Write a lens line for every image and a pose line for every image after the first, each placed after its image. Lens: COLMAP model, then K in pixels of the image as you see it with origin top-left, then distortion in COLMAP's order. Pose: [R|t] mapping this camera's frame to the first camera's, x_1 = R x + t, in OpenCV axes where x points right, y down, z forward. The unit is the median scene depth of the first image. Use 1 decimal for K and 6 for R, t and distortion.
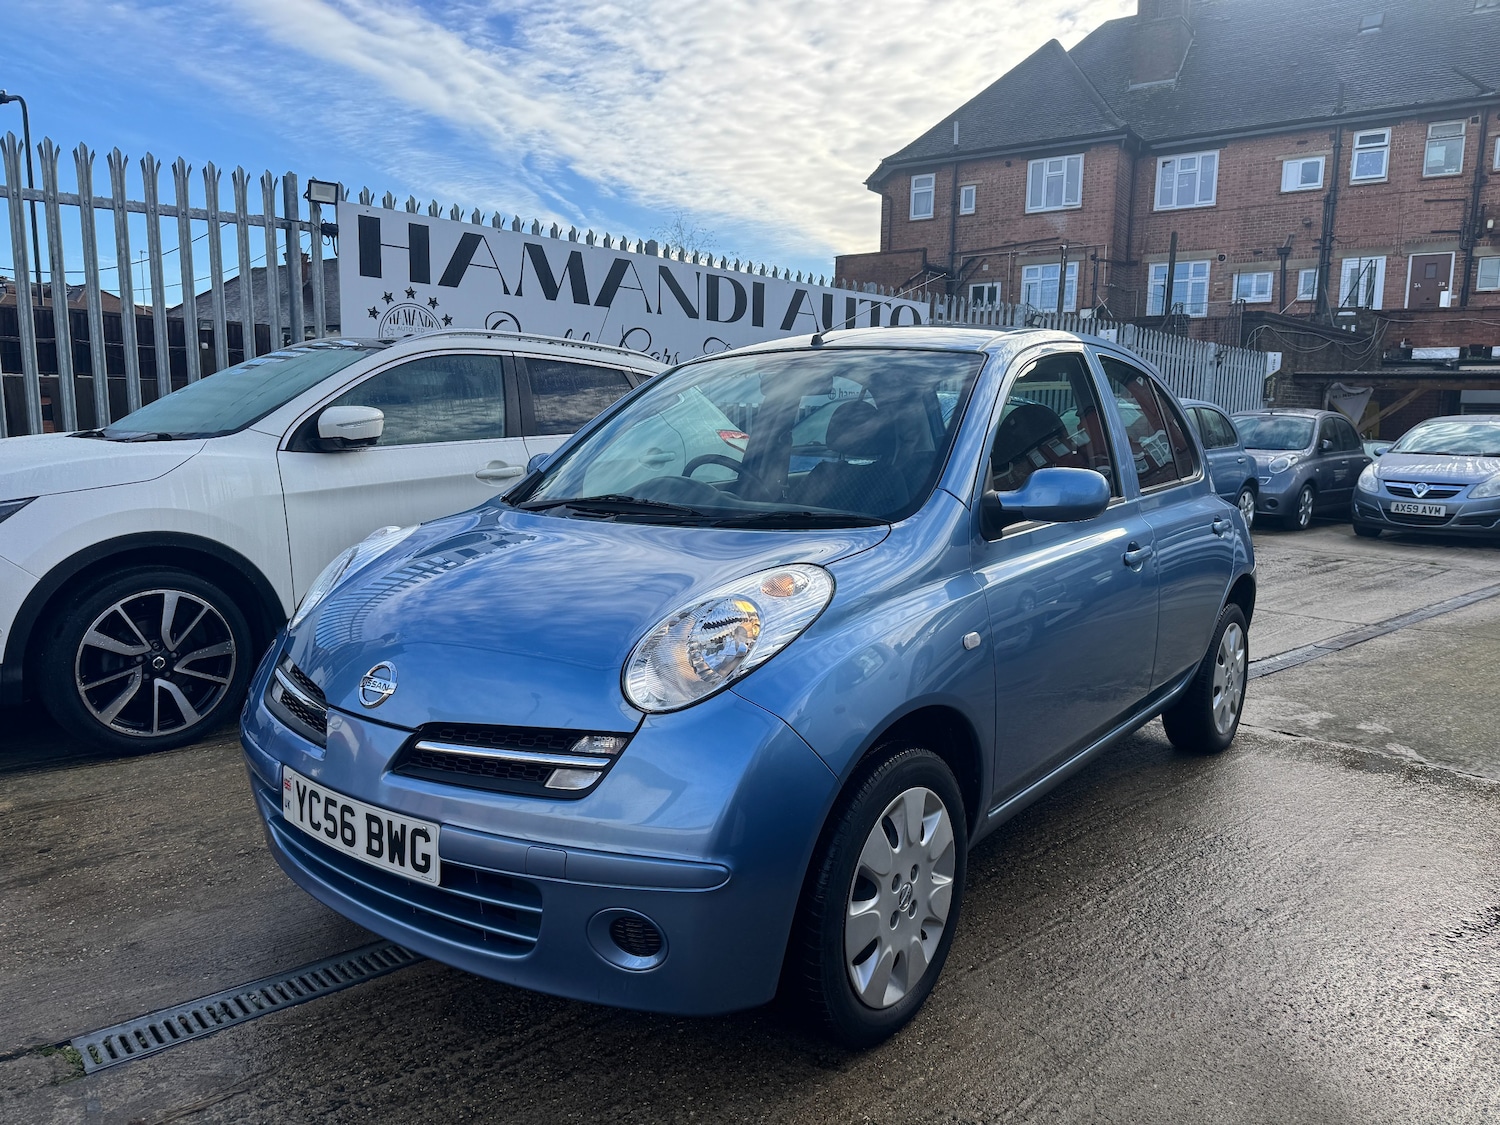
lens RADIAL K [[1046.3, 0, 753.5], [0, 1046.3, 568.5], [0, 0, 1]] dist [0.019558, -0.023630]
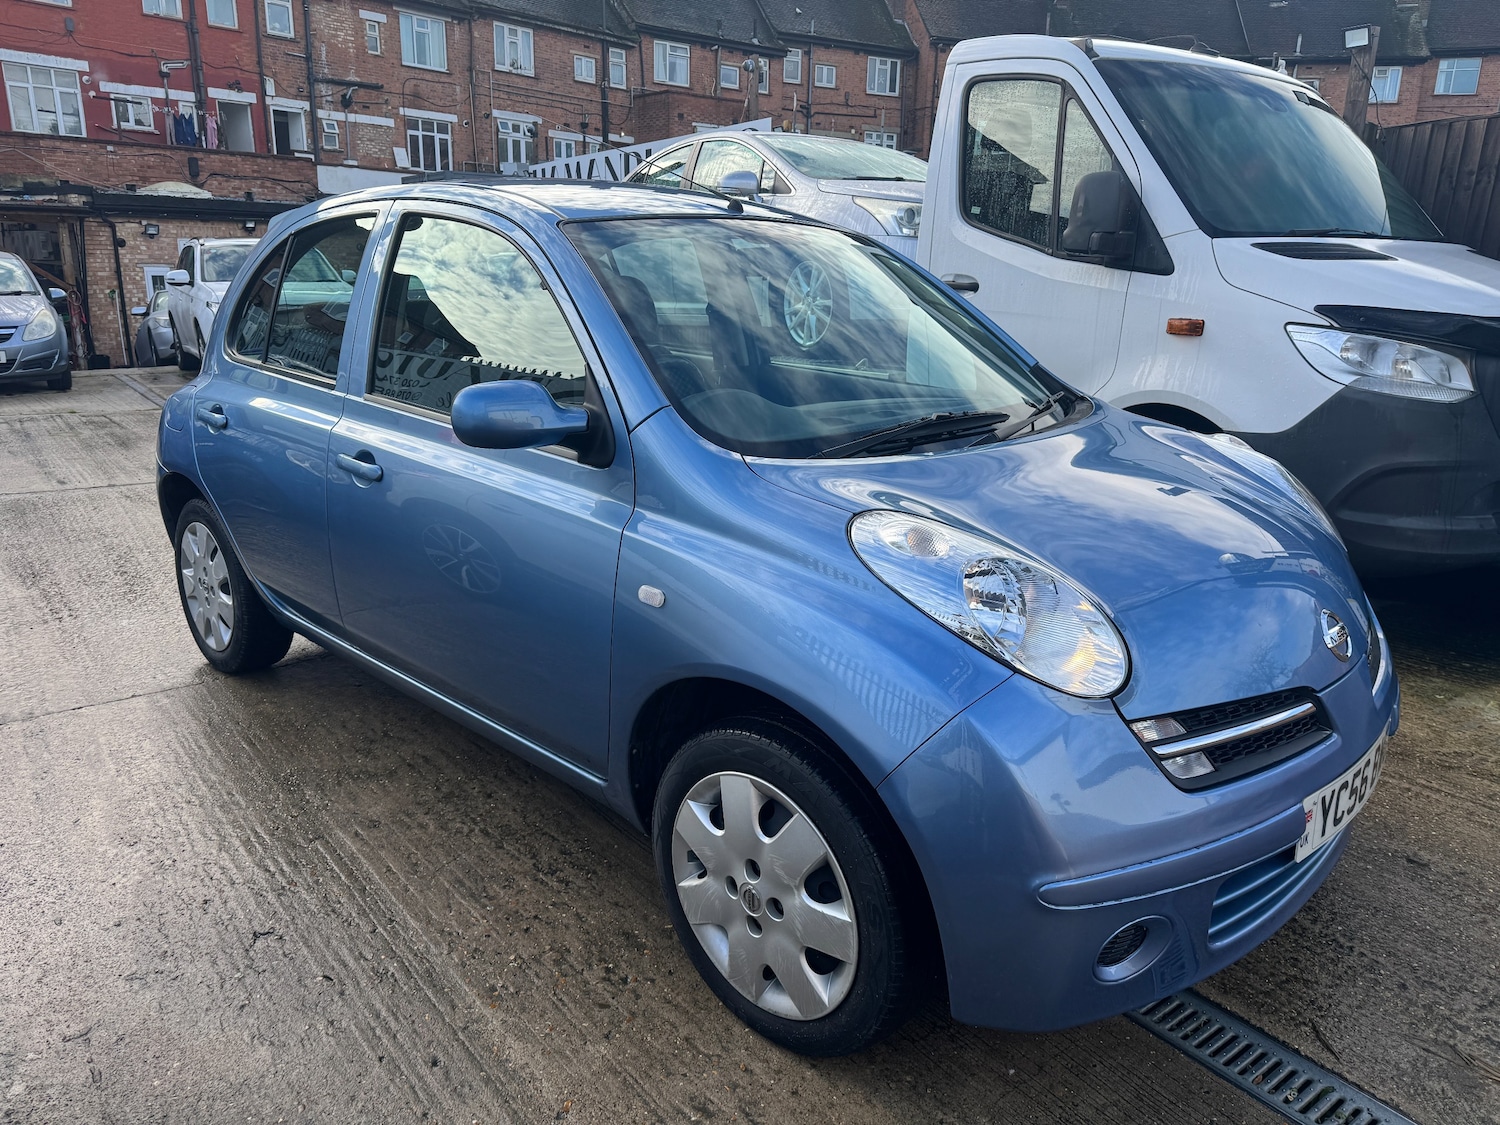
lens RADIAL K [[1054.2, 0, 750.0], [0, 1054.2, 562.5], [0, 0, 1]] dist [0.007128, -0.012086]
pose [[0.106424, -0.272733, 0.956186, -0.375411], [0.121217, 0.958033, 0.259768, -0.073684], [-0.986905, 0.088260, 0.135017, 0.405224]]
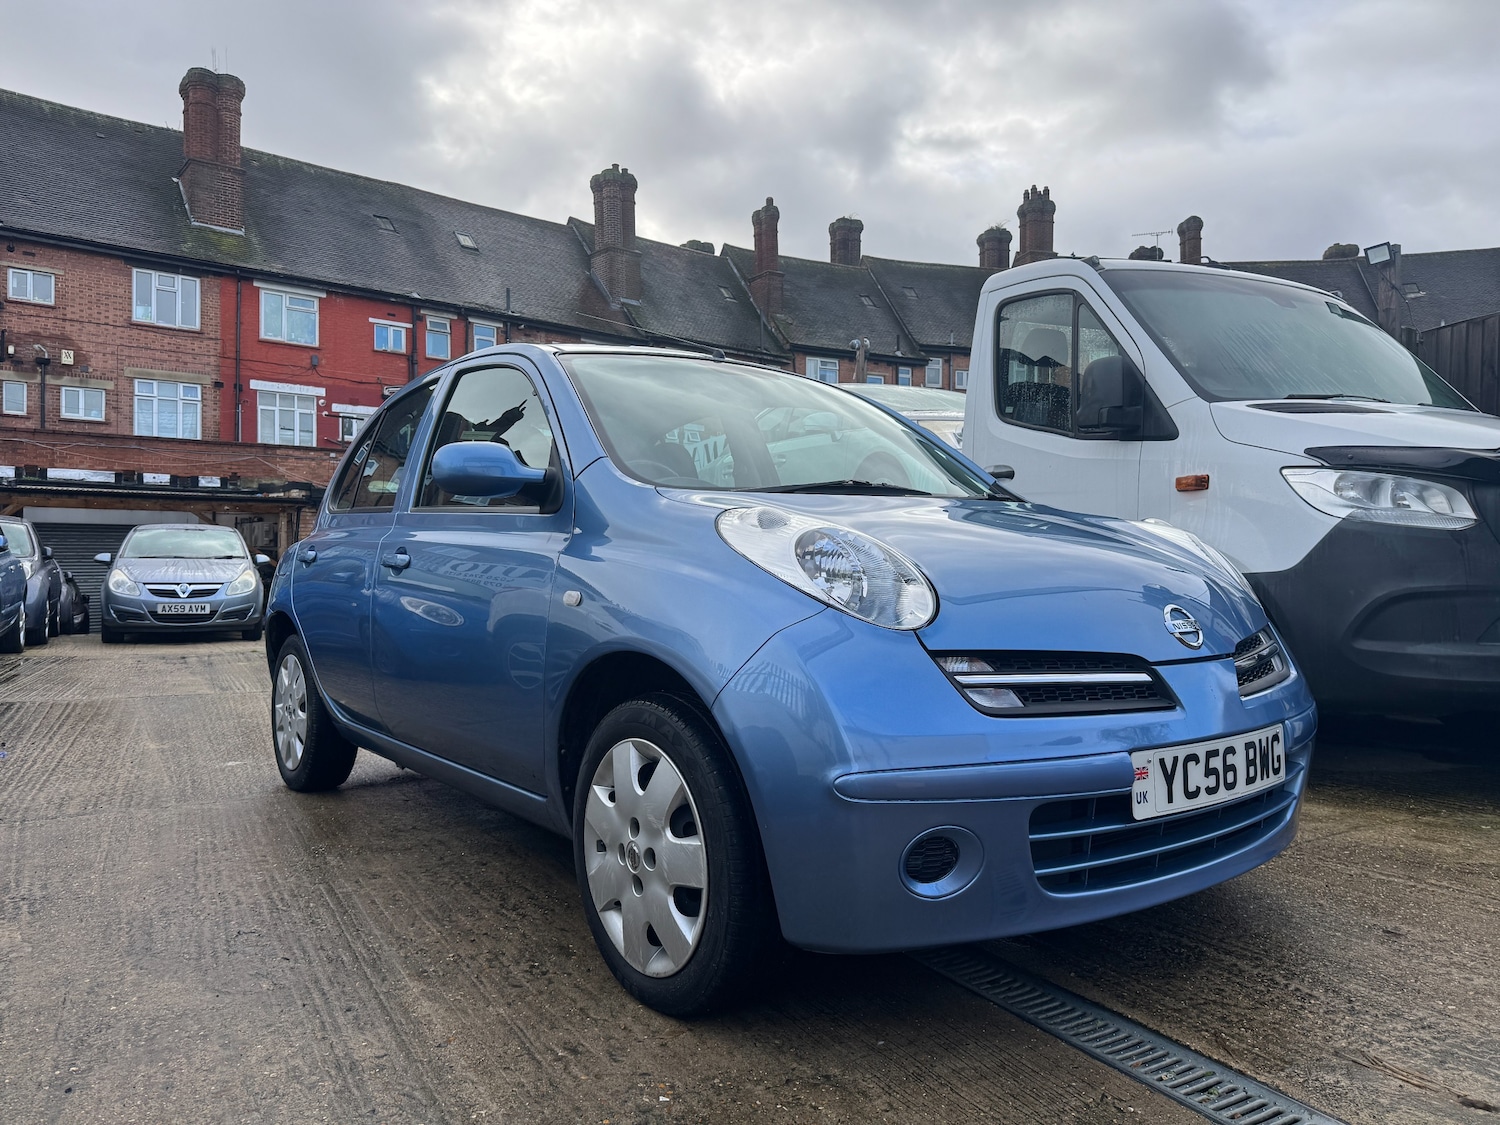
lens RADIAL K [[1053.1, 0, 751.7], [0, 1053.1, 558.2], [0, 0, 1]] dist [0.016168, -0.023541]
pose [[0.252510, -0.004705, 0.967583, -0.415714], [0.137234, 0.990053, -0.031000, 0.006189], [-0.957813, 0.140614, 0.250644, 0.335835]]
